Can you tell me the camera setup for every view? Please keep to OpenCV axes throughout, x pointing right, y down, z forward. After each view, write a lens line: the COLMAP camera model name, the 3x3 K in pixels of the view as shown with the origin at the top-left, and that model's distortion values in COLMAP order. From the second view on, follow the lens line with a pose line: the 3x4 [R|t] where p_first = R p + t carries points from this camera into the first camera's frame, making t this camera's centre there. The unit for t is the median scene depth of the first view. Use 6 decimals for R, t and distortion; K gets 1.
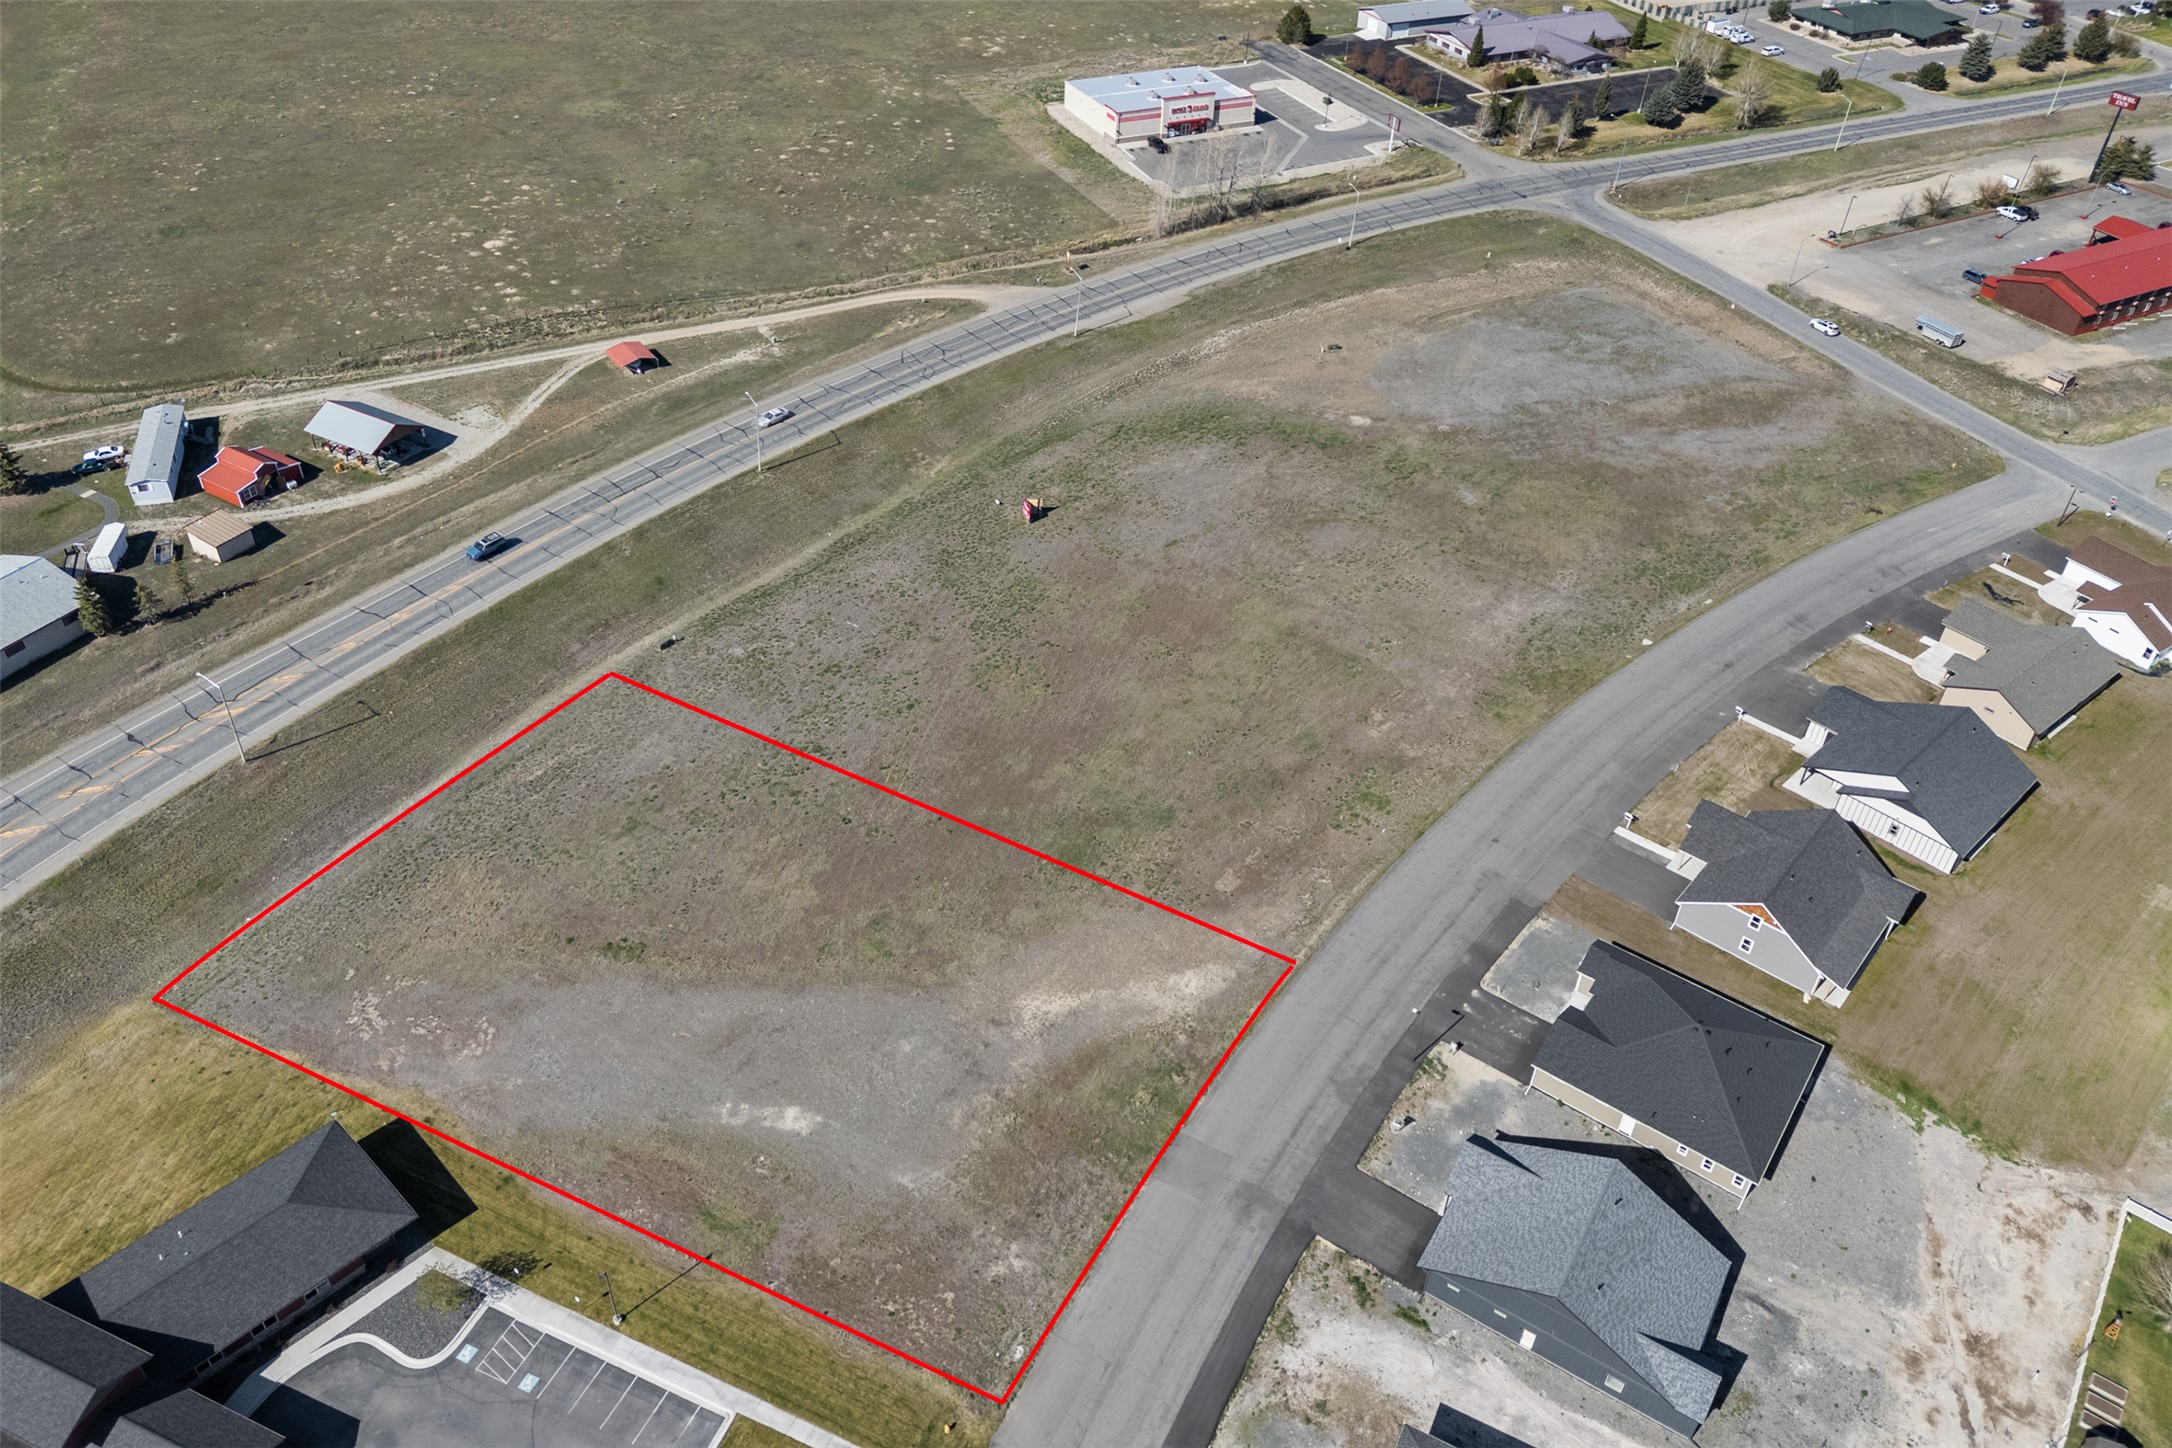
lens RADIAL K [[1598.8, 0, 1090.8], [0, 1598.8, 667.6], [0, 0, 1]] dist [0.075198, -0.071765]
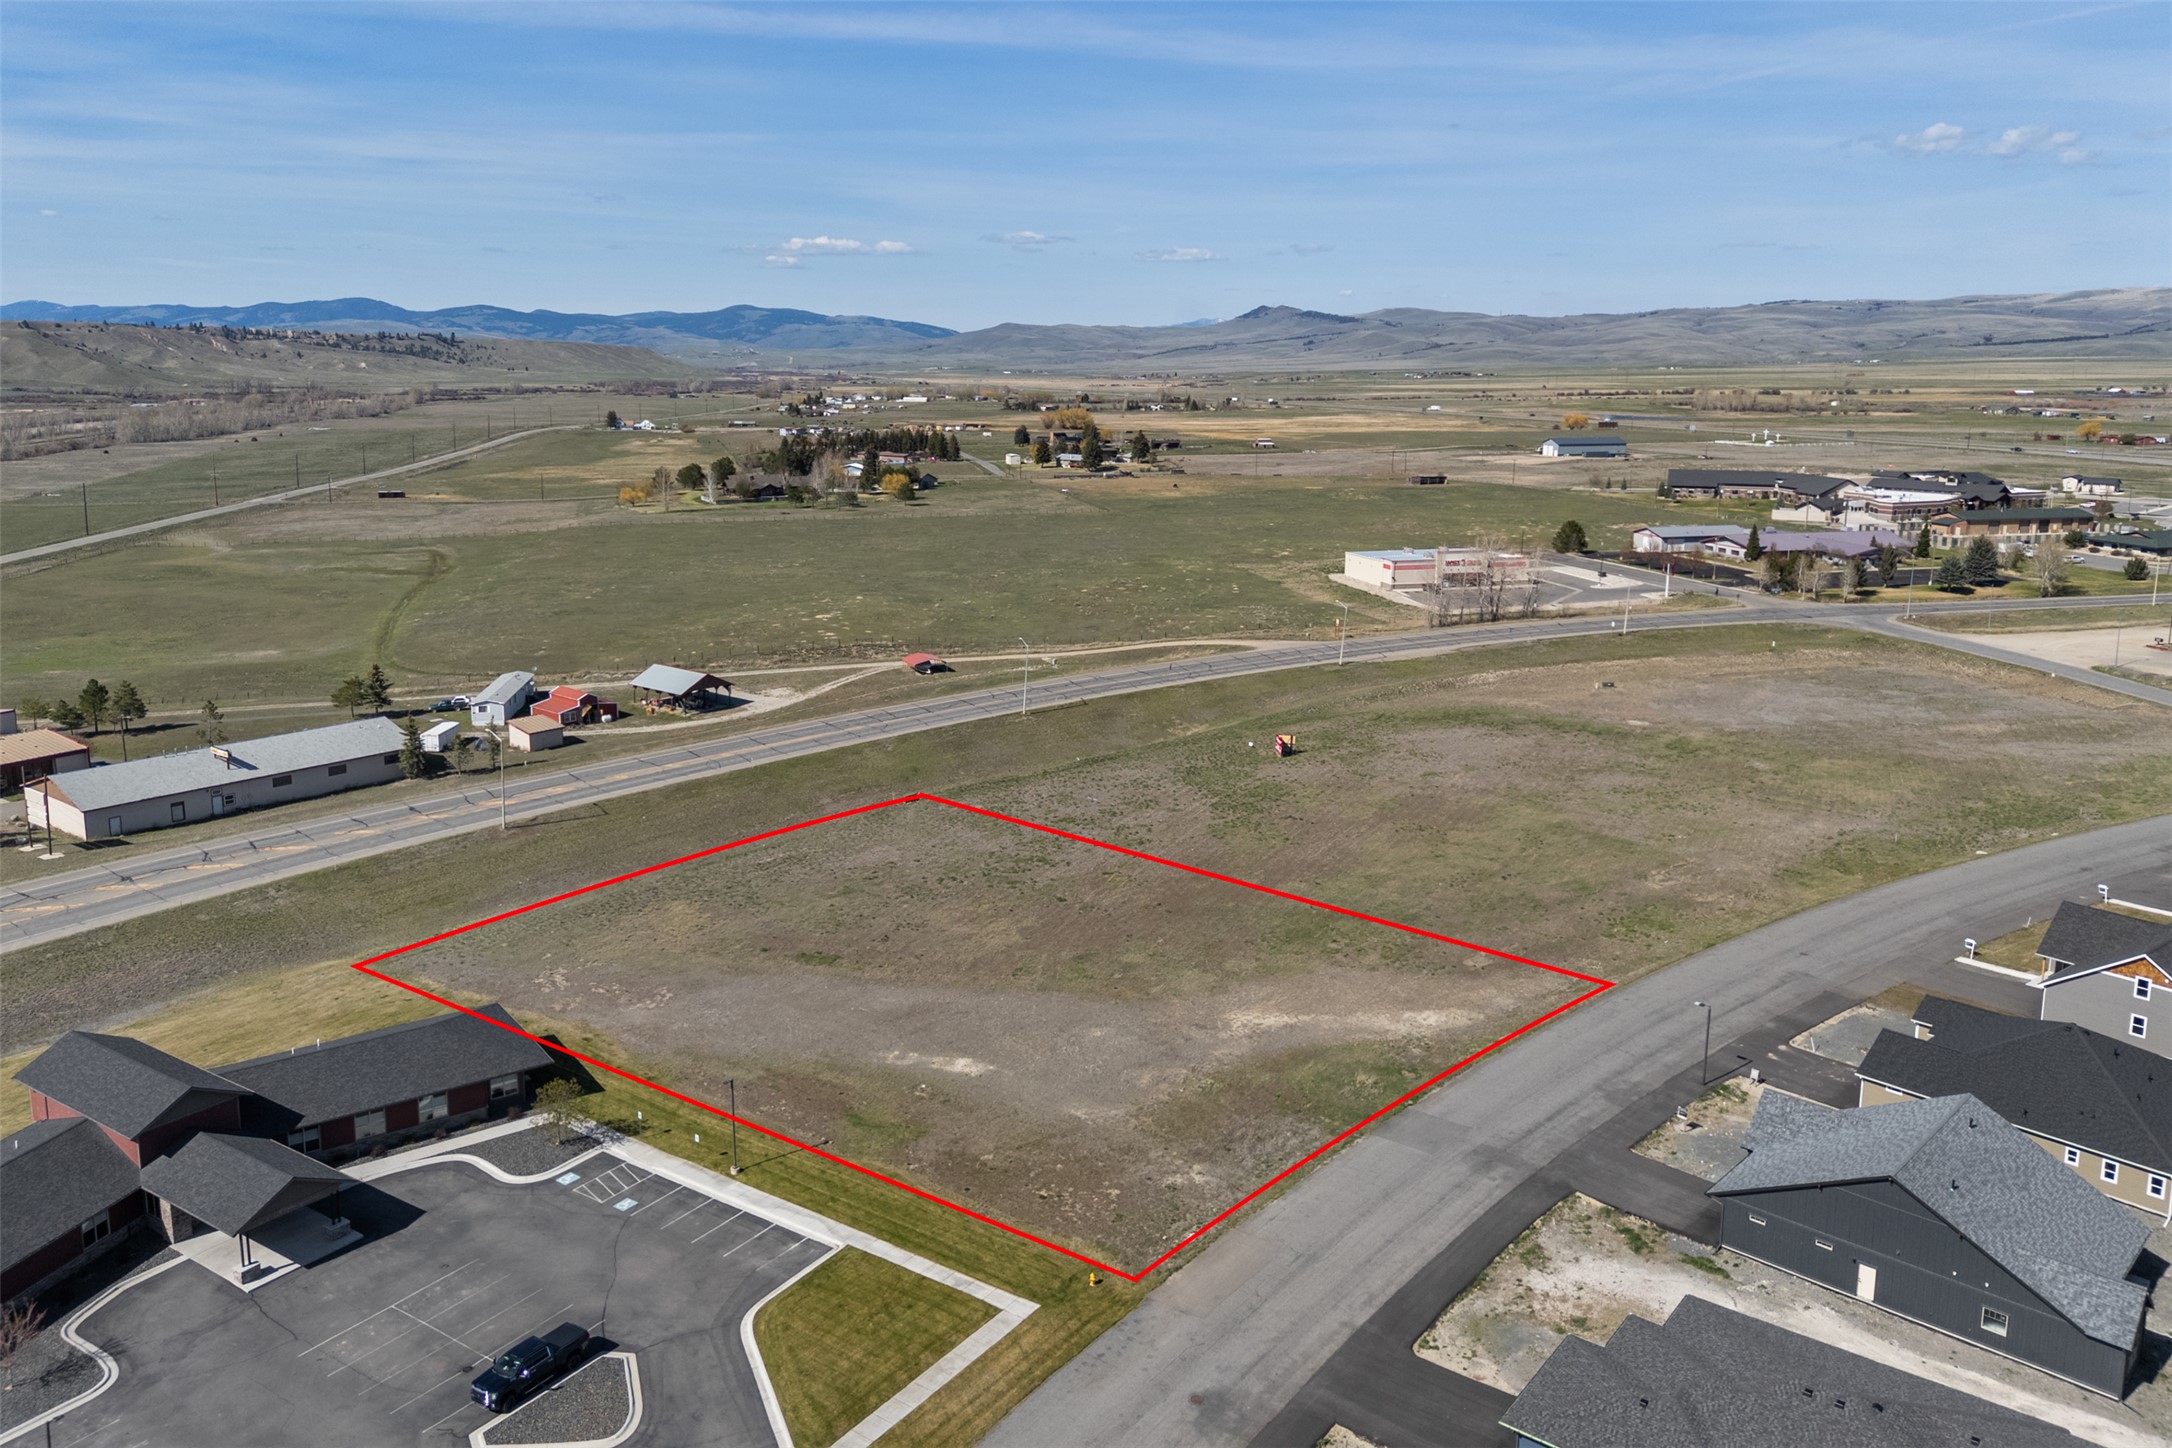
lens RADIAL K [[1598.8, 0, 1095.2], [0, 1598.8, 654.1], [0, 0, 1]] dist [0.075198, -0.071765]
pose [[0.981991, -0.000878, -0.188924, 0.039549], [-0.083363, 0.895362, -0.437468, 0.331478], [0.169540, 0.445339, 0.879164, 0.094520]]
